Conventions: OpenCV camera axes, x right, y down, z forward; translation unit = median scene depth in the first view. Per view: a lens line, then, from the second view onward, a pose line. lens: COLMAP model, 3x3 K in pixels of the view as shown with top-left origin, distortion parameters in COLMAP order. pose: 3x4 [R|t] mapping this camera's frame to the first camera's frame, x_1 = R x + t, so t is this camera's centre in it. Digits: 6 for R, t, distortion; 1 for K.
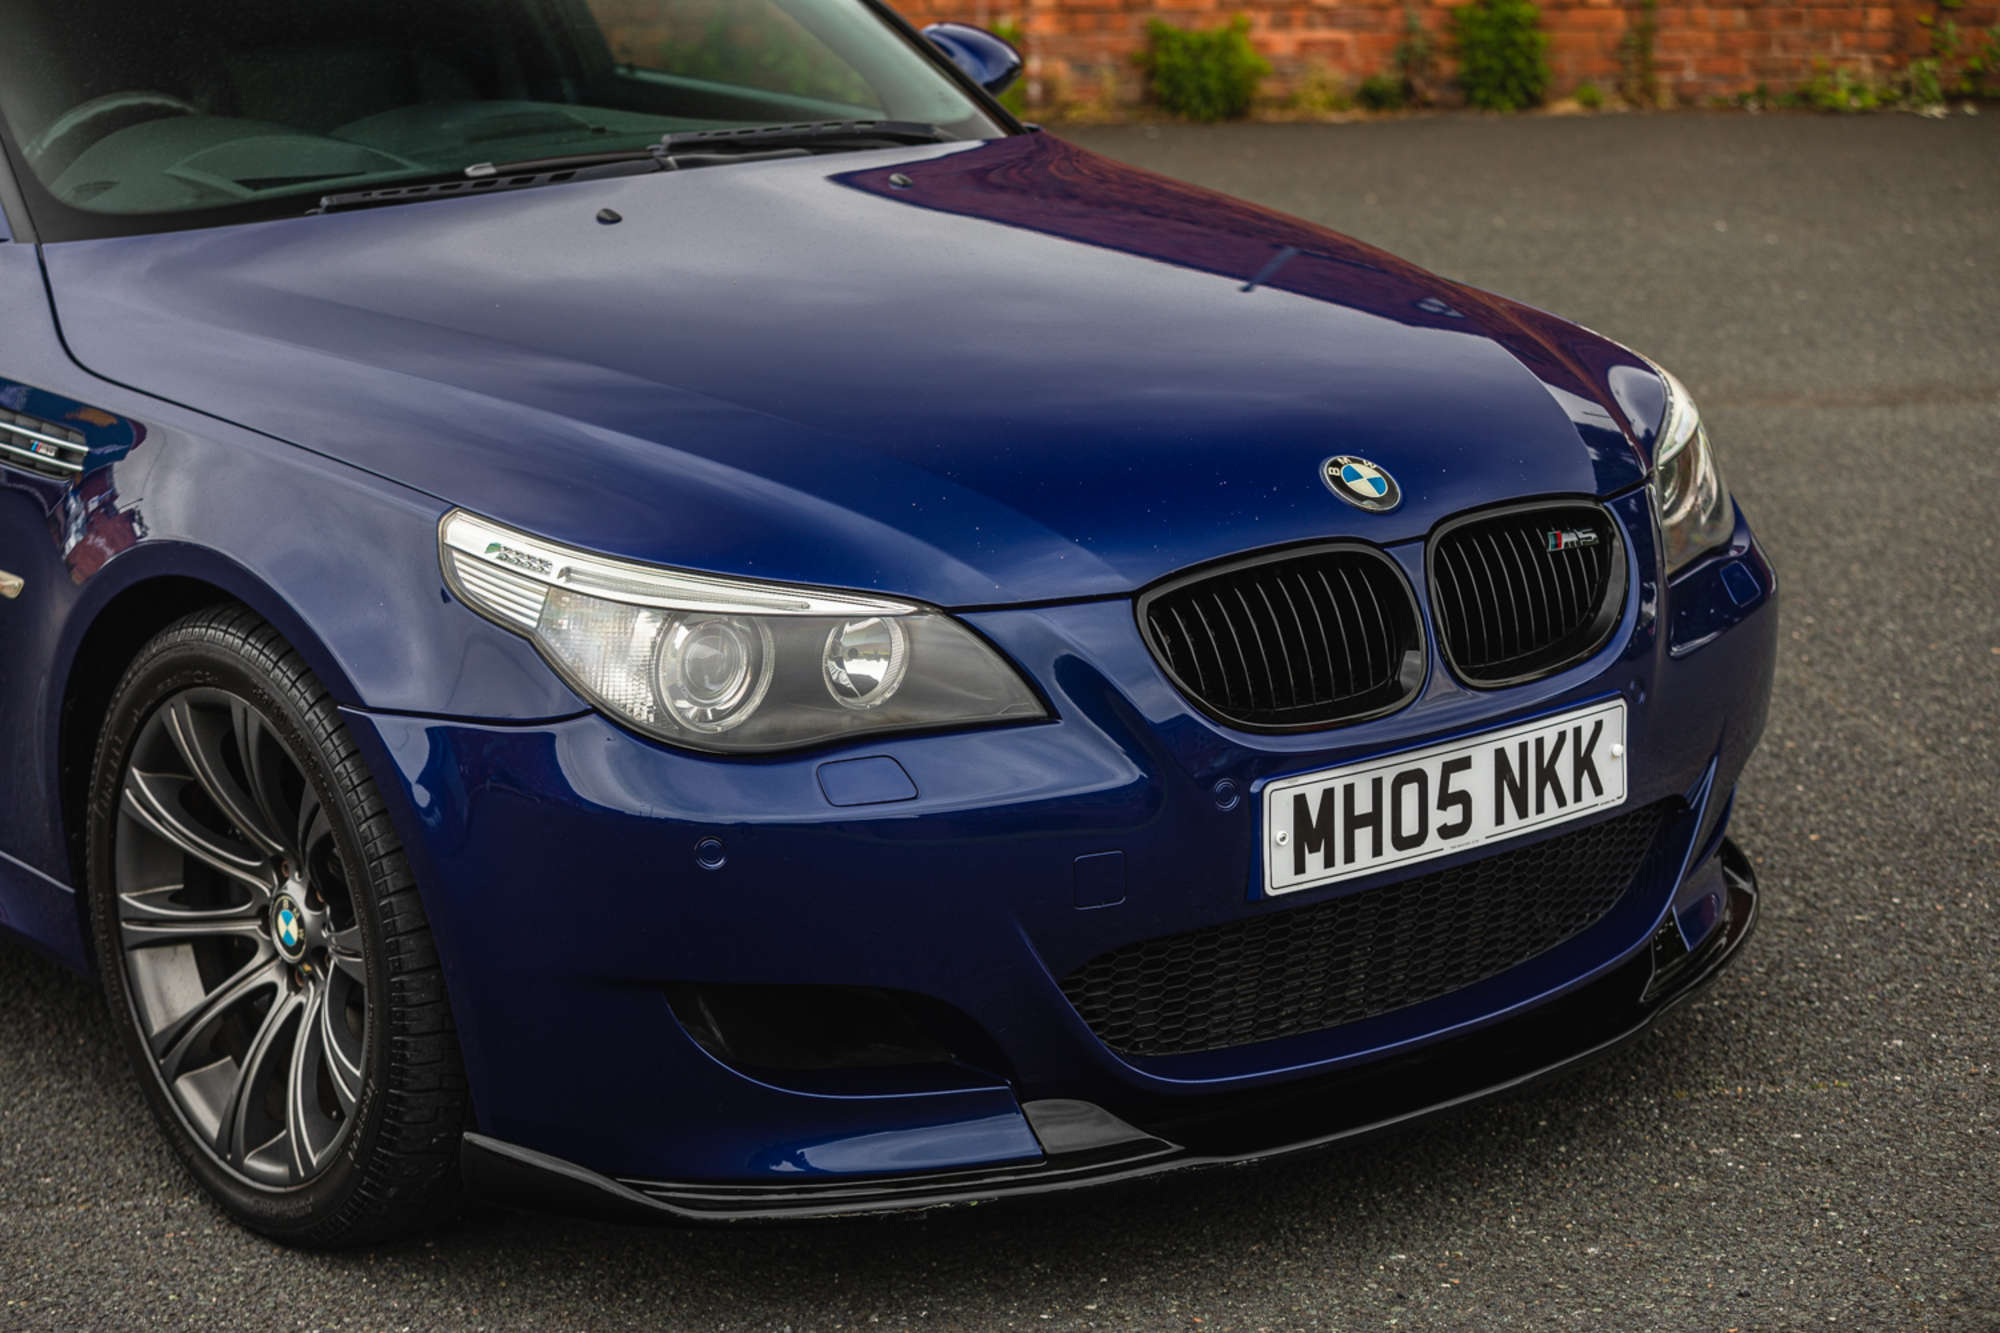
lens RADIAL K [[4423.3, 0, 1000.0], [0, 4423.3, 666.5], [0, 0, 1]] dist [-0.268696, -0.542601]
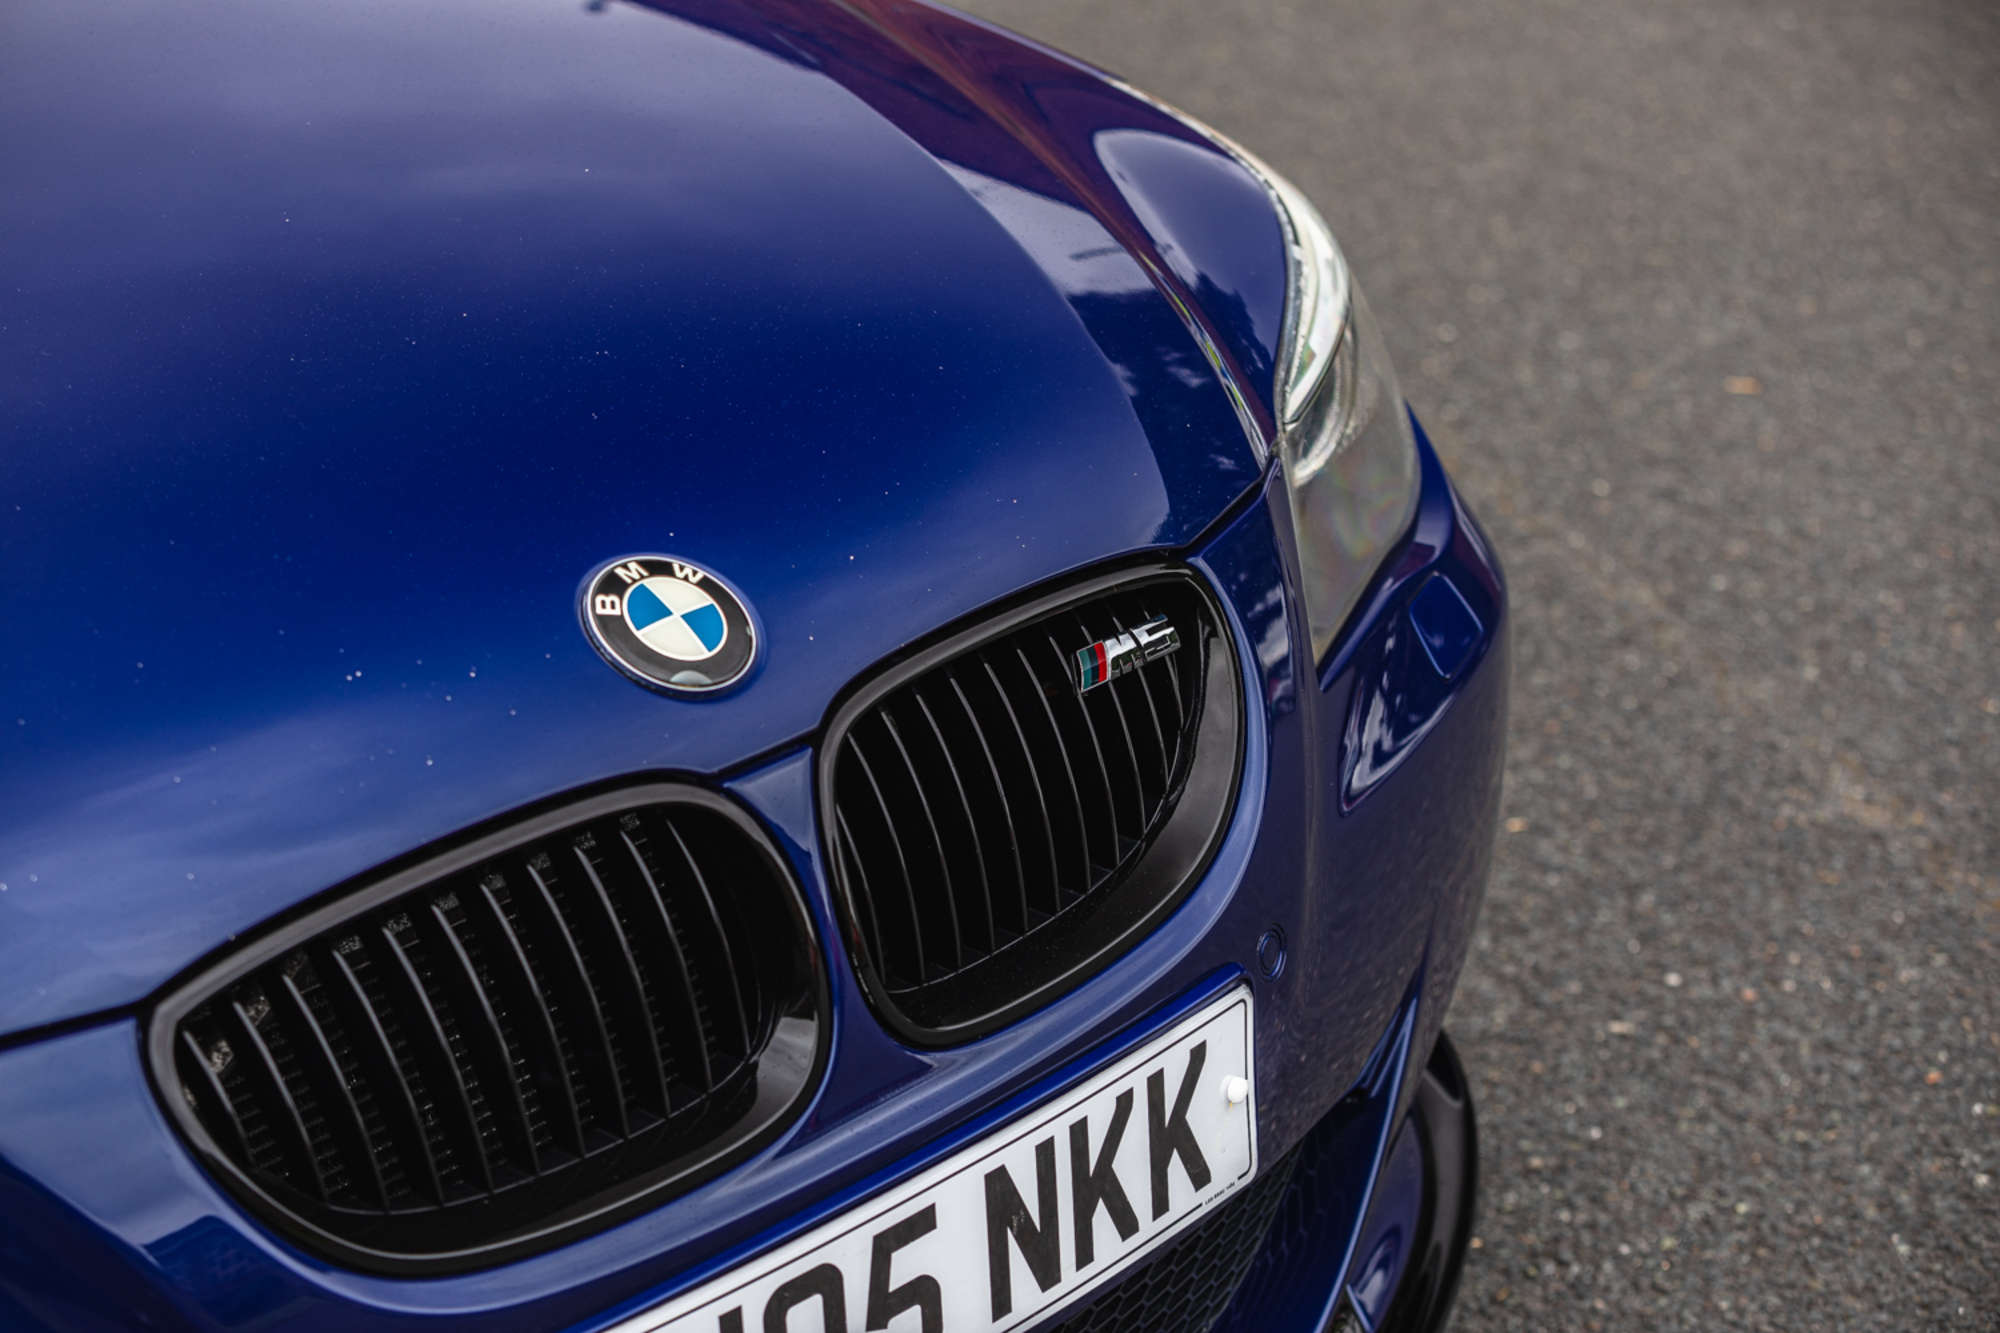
lens RADIAL K [[4423.3, 0, 1000.0], [0, 4423.3, 666.5], [0, 0, 1]] dist [-0.268696, -0.542601]
pose [[0.992360, -0.058731, 0.108504, 0.052732], [0.041876, 0.987561, 0.151560, -0.084034], [-0.116055, -0.145858, 0.982475, 0.436047]]
